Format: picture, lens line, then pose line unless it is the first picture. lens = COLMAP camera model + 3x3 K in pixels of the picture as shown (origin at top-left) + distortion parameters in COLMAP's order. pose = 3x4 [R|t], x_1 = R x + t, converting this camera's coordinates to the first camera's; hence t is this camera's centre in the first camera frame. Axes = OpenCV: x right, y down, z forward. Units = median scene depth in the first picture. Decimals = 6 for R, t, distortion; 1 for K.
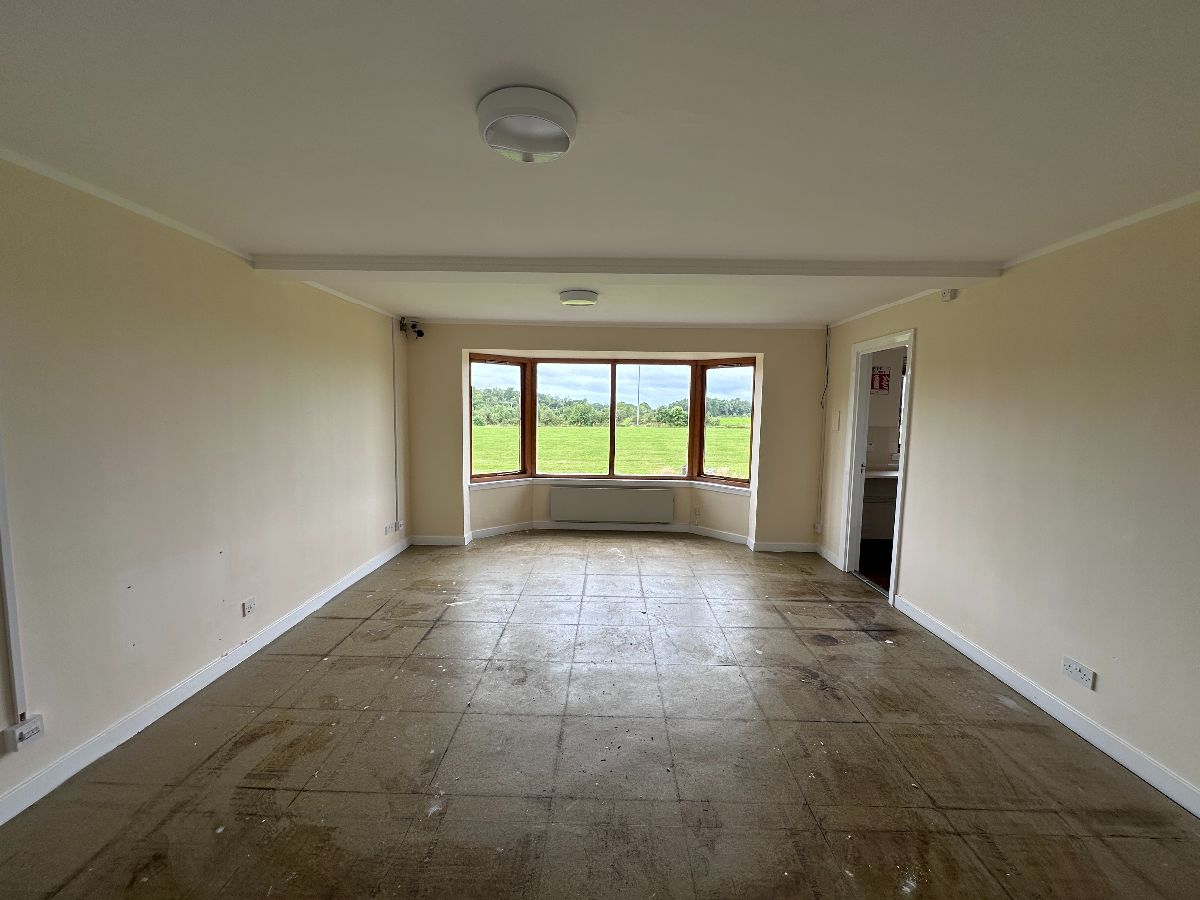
lens RADIAL K [[478.5, 0, 599.5], [0, 478.5, 448.9], [0, 0, 1]] dist [-0.001470, 0.000014]
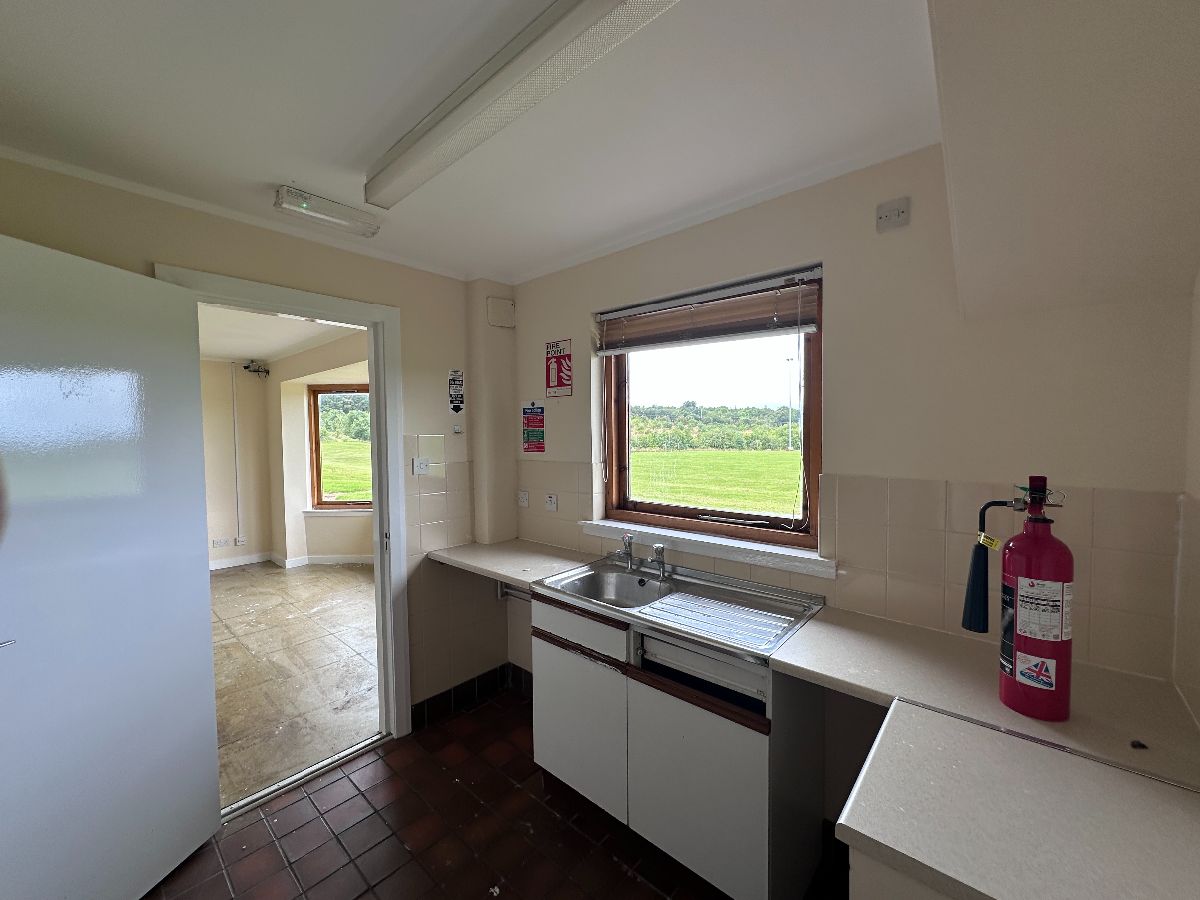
lens RADIAL K [[478.5, 0, 599.5], [0, 478.5, 448.9], [0, 0, 1]] dist [-0.001470, 0.000014]
pose [[0.759347, 0.000456, -0.650686, 0.867356], [-0.034241, 0.998642, -0.039260, -0.038909], [0.649784, 0.052093, 0.758332, 0.604299]]
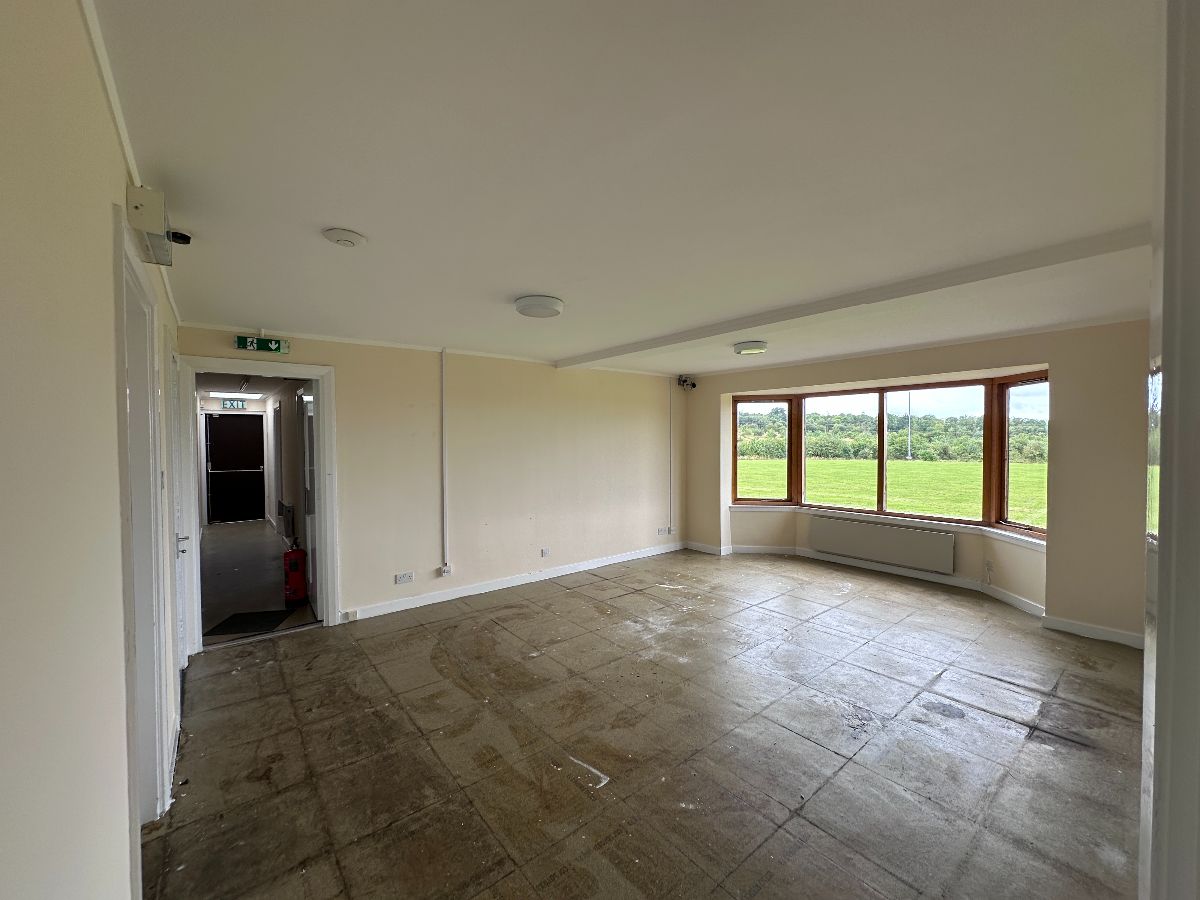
lens RADIAL K [[477.2, 0, 599.6], [0, 477.2, 455.5], [0, 0, 1]] dist [-0.002252, -0.000018]
pose [[0.644836, 0.006426, -0.764294, 0.414902], [-0.049984, 0.998179, -0.033778, 0.006283], [0.762685, 0.059984, 0.643983, -0.019946]]
